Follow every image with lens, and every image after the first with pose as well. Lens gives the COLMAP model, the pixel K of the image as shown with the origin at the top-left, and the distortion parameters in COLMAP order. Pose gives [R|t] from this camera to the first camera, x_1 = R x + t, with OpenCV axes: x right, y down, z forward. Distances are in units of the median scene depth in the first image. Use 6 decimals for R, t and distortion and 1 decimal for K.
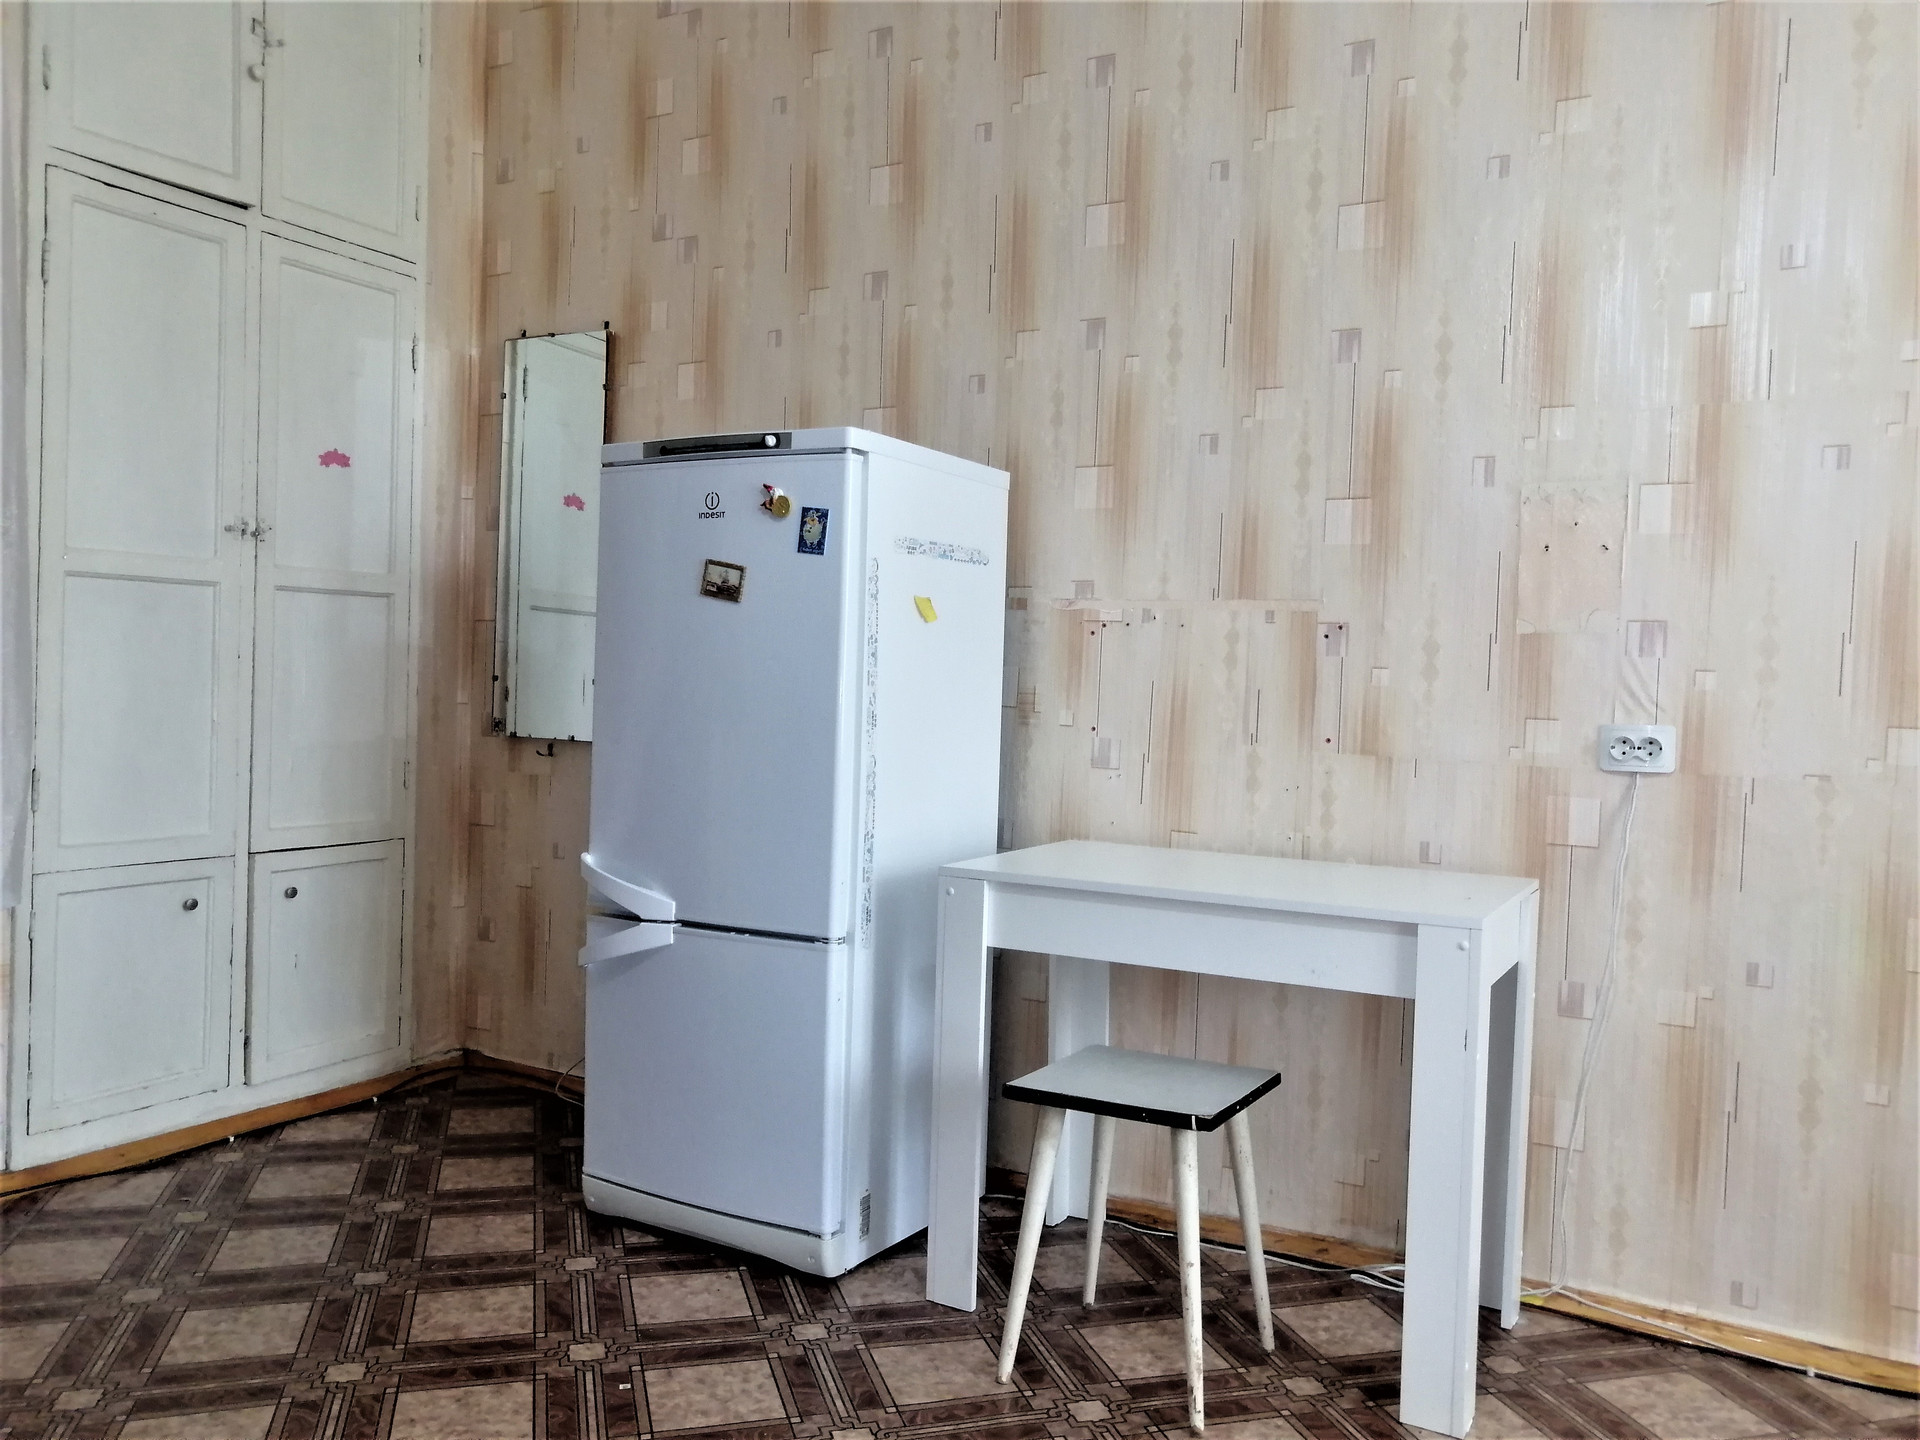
lens RADIAL K [[1500.3, 0, 958.0], [0, 1500.3, 704.3], [0, 0, 1]] dist [-0.031239, 0.065941]
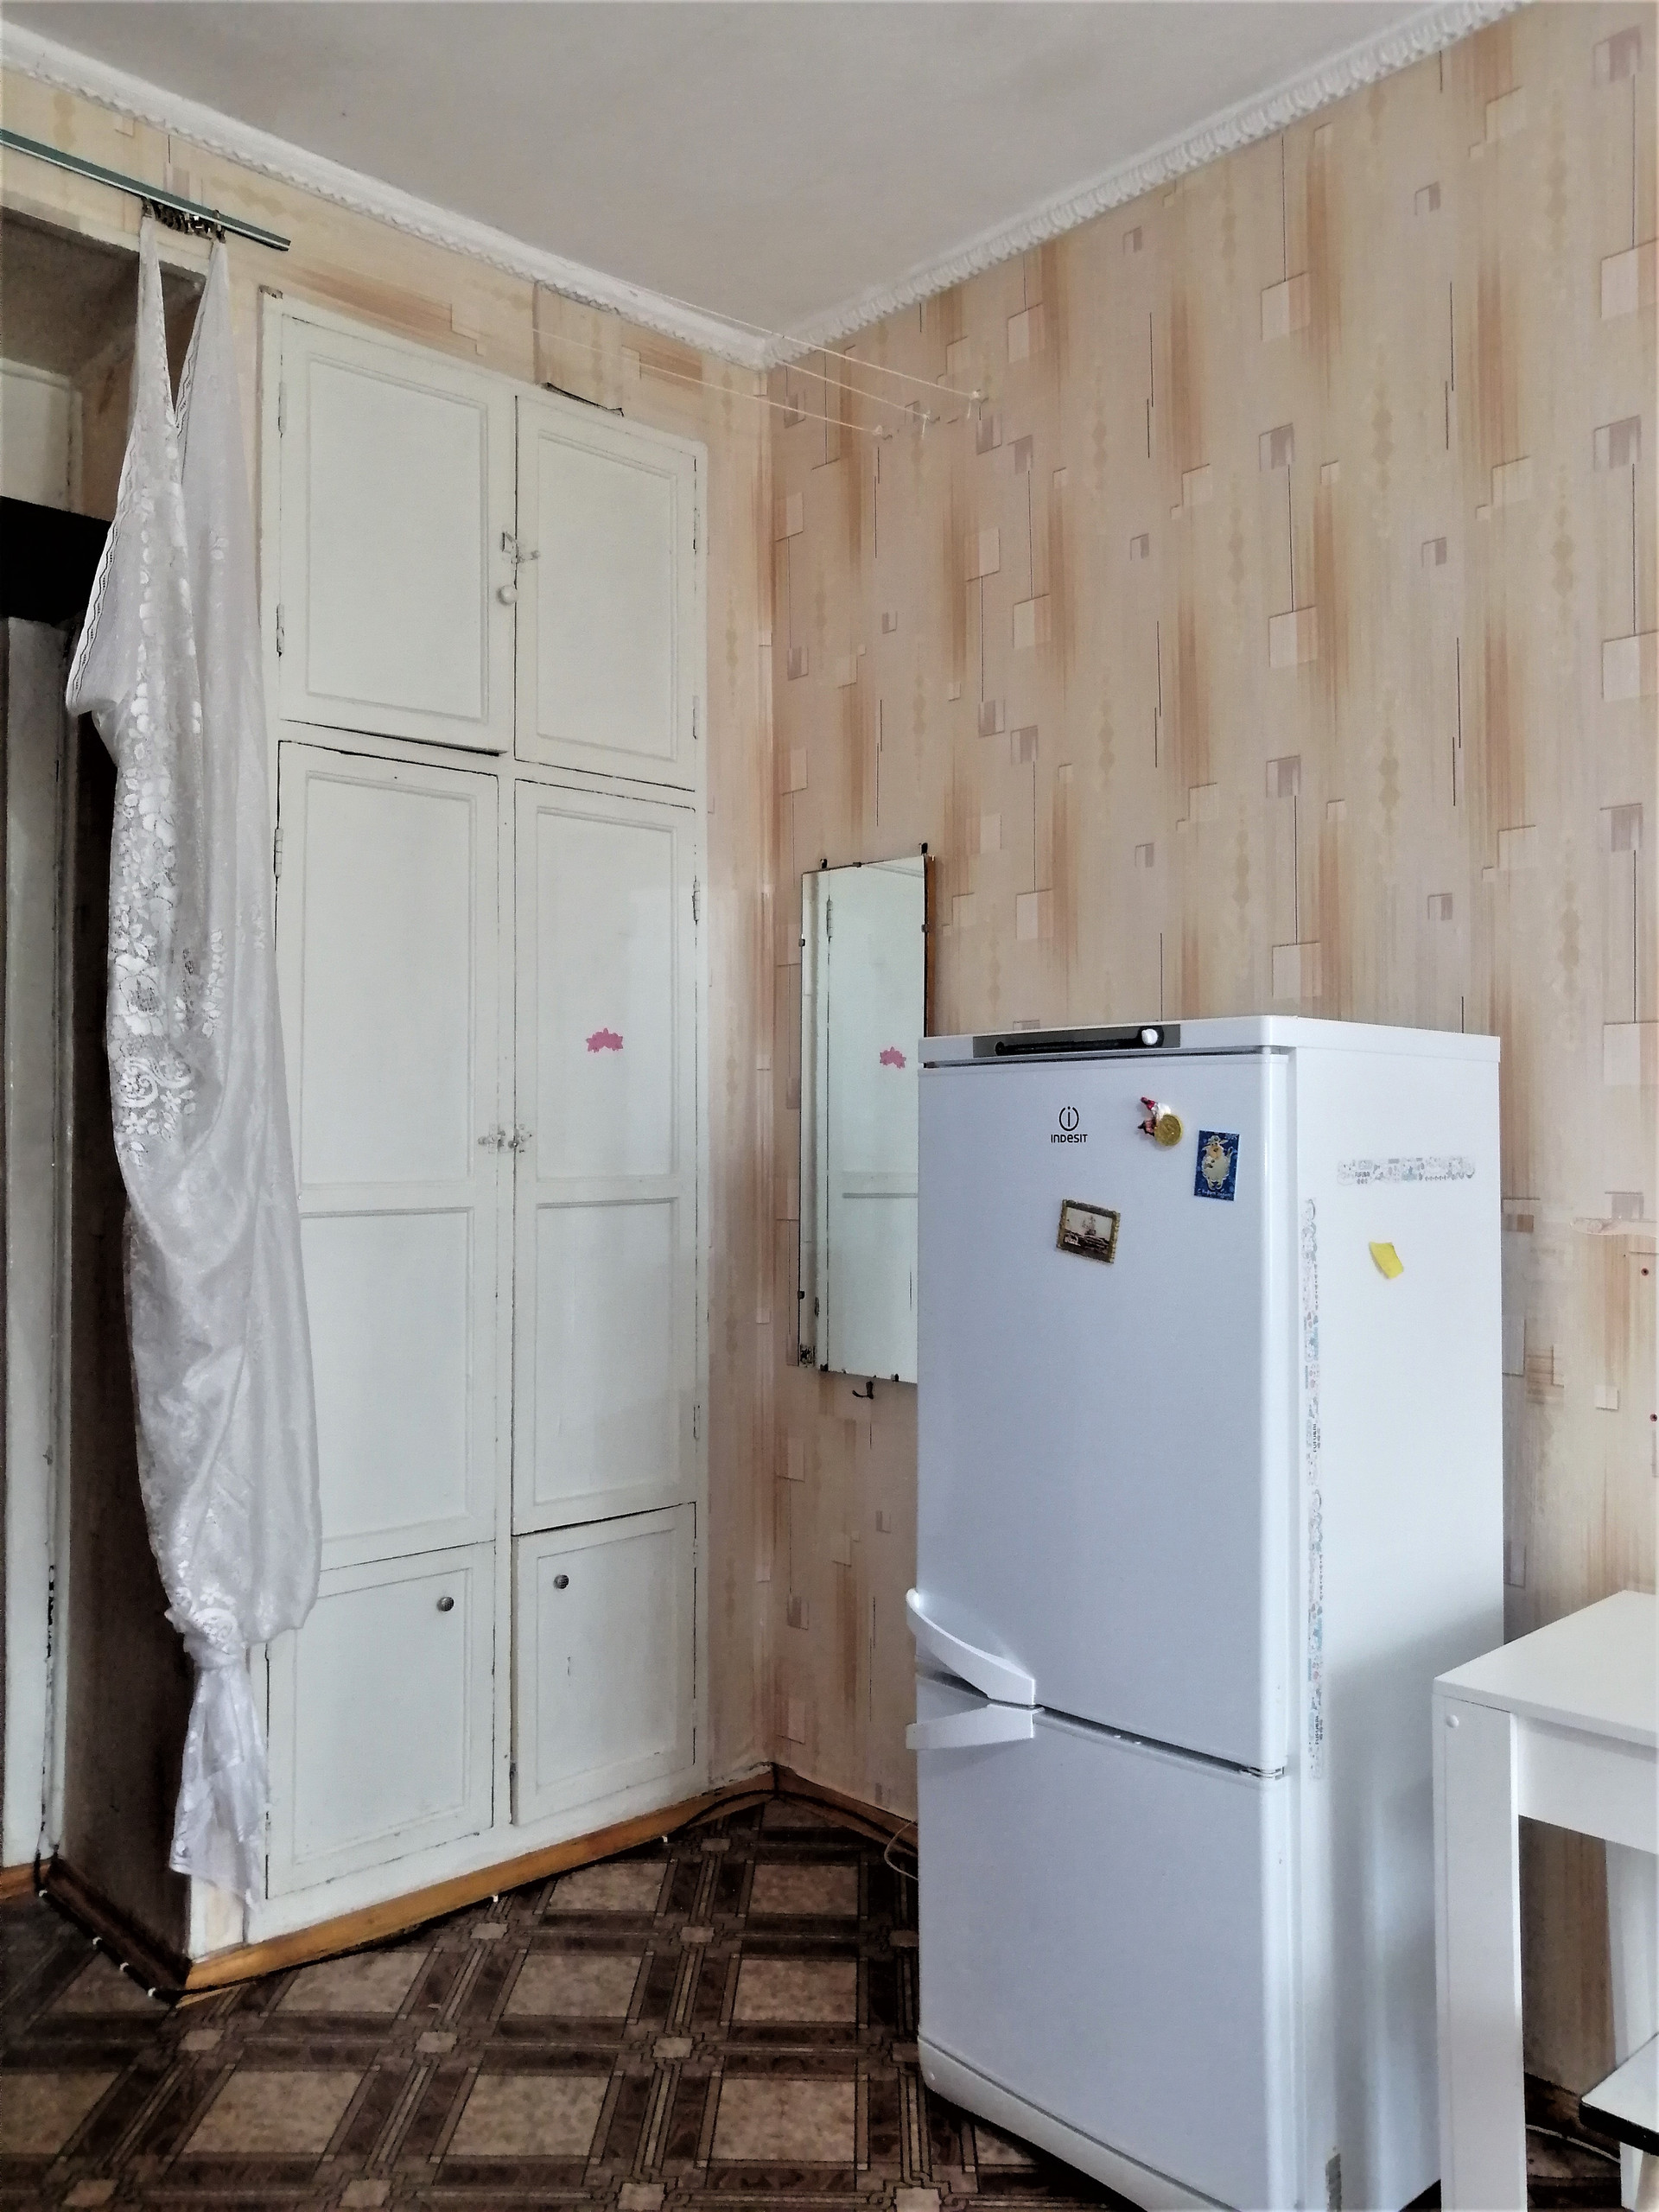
lens RADIAL K [[1728.4, 0, 821.9], [0, 1728.4, 1077.2], [0, 0, 1]] dist [-0.031239, 0.065941]
pose [[0.953631, -0.039549, -0.298367, -0.028245], [0.022491, 0.997921, -0.060391, -0.101688], [0.300136, 0.050880, 0.952539, 0.167403]]
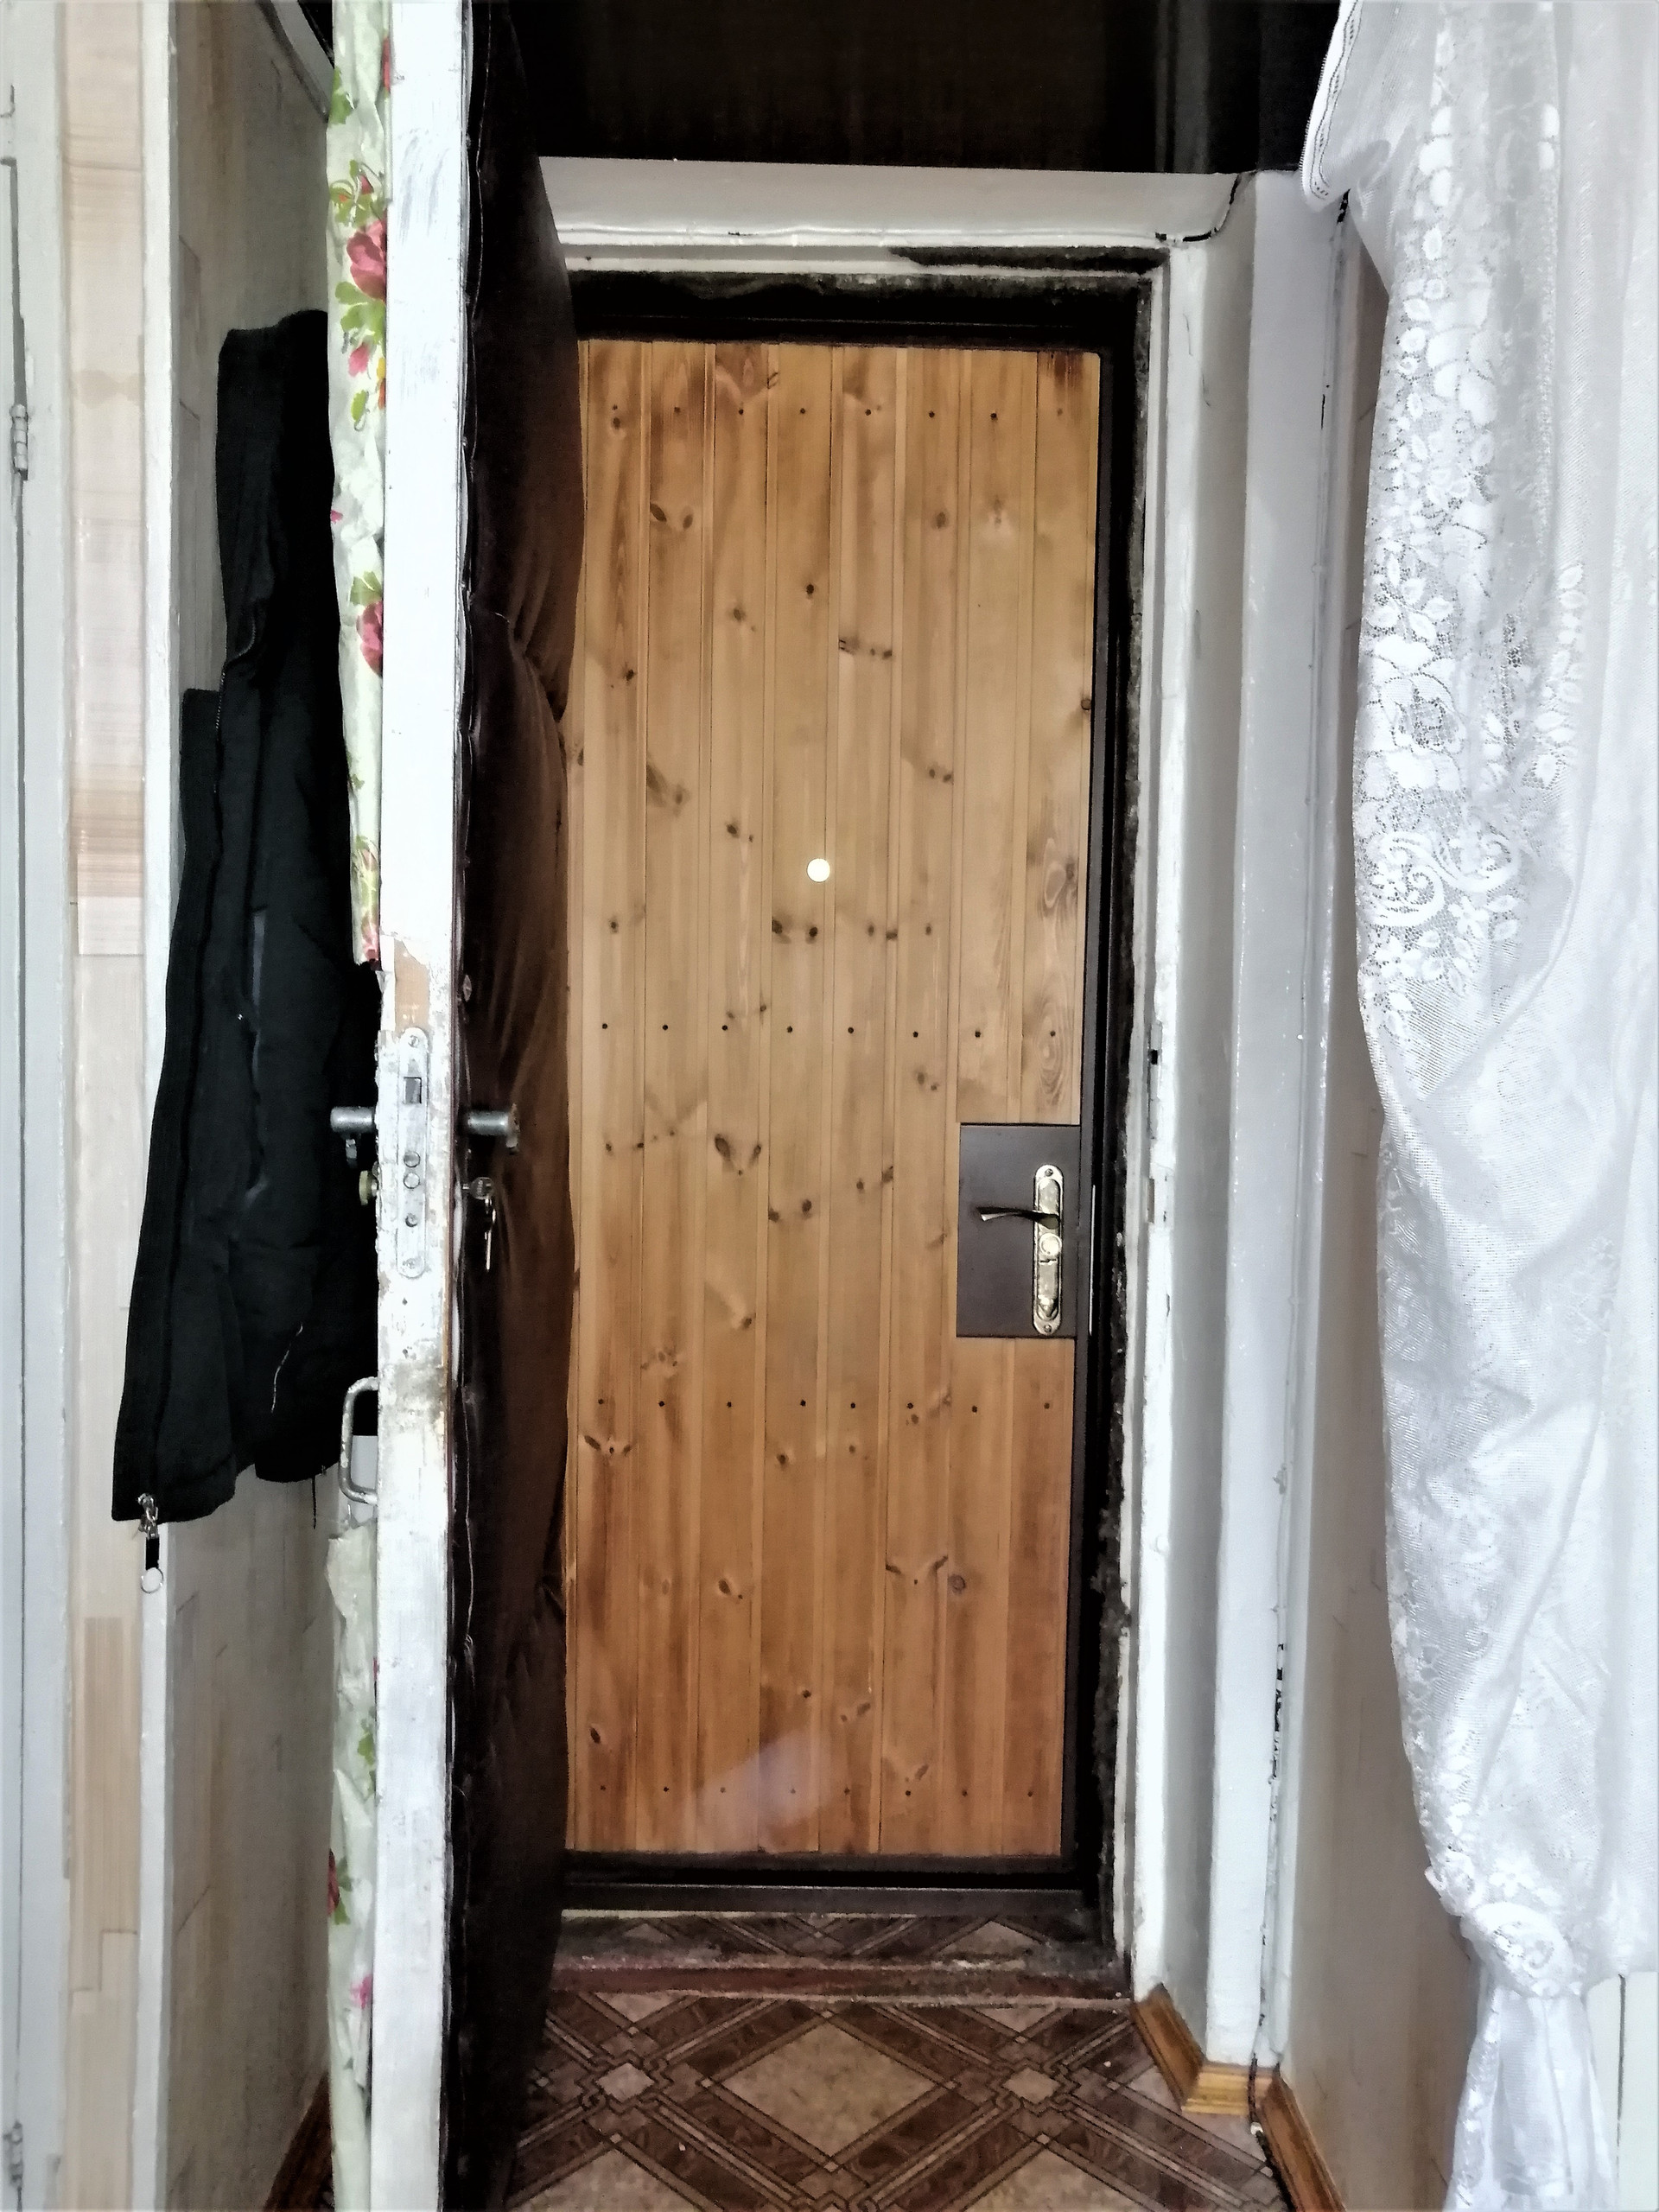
lens RADIAL K [[1728.4, 0, 817.7], [0, 1728.4, 1099.6], [0, 0, 1]] dist [-0.031239, 0.065941]
pose [[0.489813, 0.035515, -0.871104, -0.318220], [-0.023205, 0.999347, 0.027696, -0.111052], [0.871519, 0.006648, 0.490317, 0.566378]]
